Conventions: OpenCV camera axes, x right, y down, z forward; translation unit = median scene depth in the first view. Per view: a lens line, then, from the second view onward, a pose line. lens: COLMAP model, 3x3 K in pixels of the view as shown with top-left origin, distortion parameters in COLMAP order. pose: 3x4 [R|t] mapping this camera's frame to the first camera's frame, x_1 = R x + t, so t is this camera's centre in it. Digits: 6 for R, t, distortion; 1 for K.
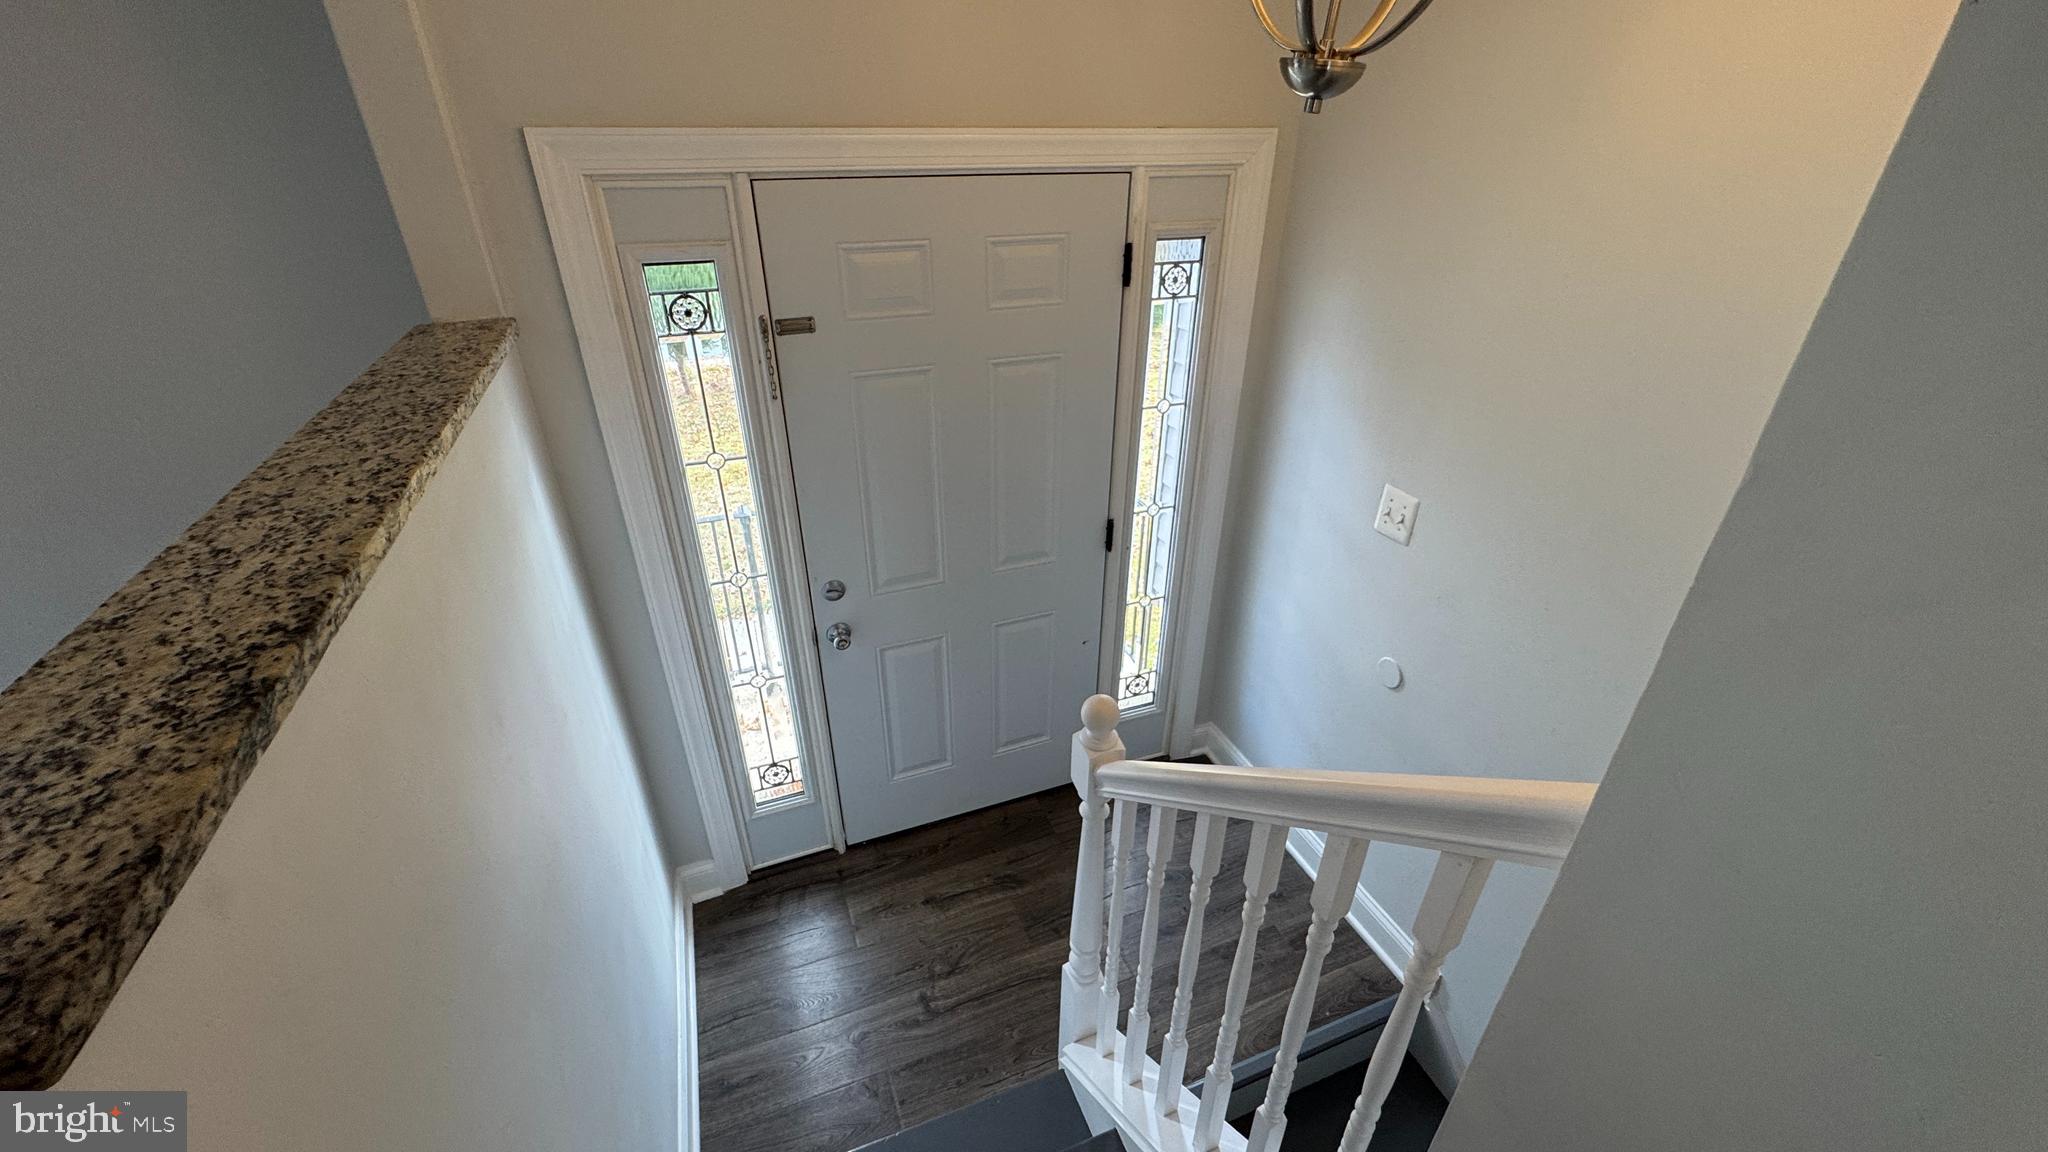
lens RADIAL K [[815.9, 0, 1024.0], [0, 815.9, 576.0], [0, 0, 1]] dist [-0.003619, 0.000335]
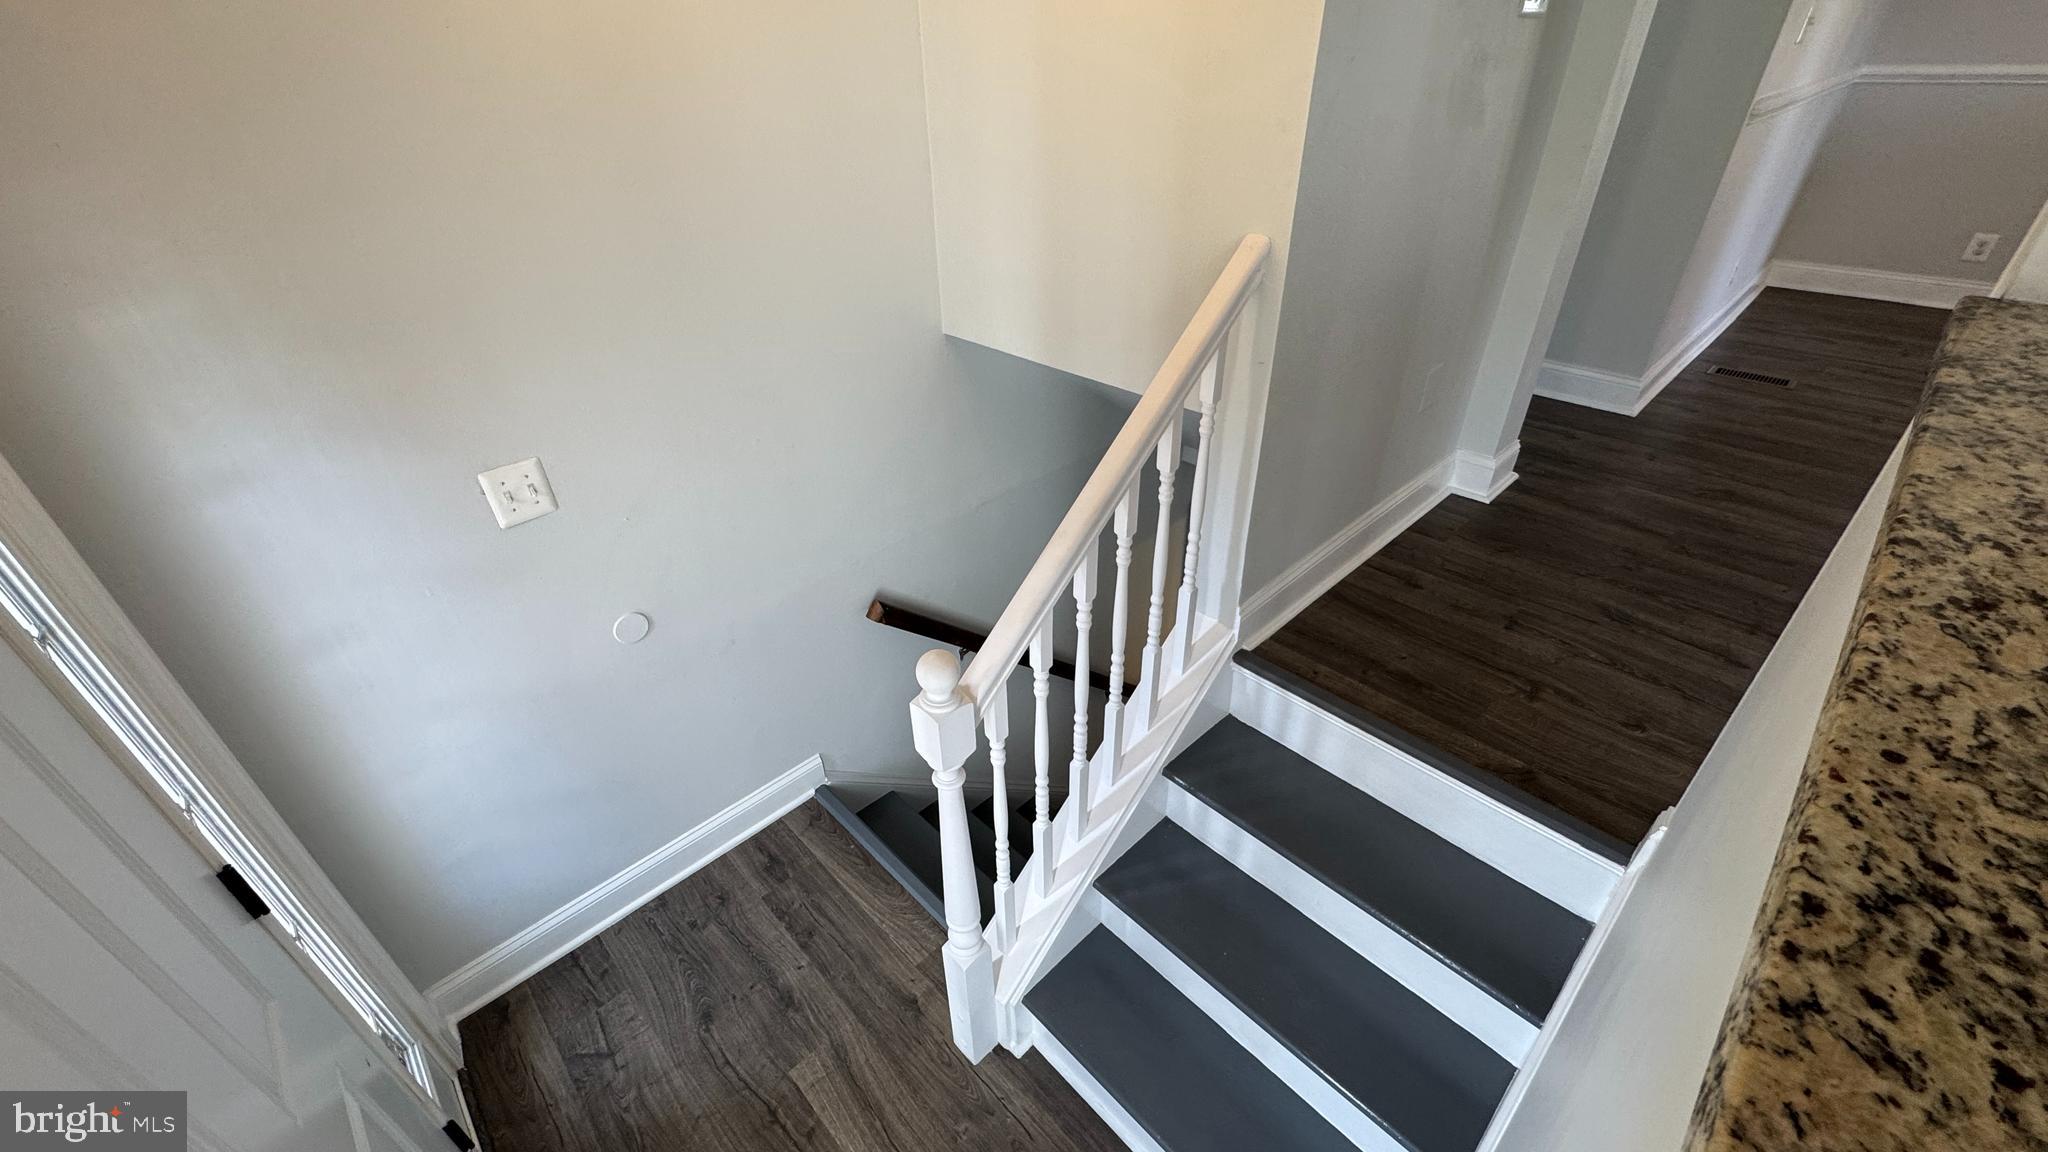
lens RADIAL K [[815.9, 0, 1024.0], [0, 815.9, 576.0], [0, 0, 1]] dist [-0.003619, 0.000335]
pose [[-0.385834, -0.500714, 0.774866, -0.936530], [0.479028, 0.609076, 0.632107, -0.662504], [-0.788457, 0.615071, 0.004853, 1.408680]]
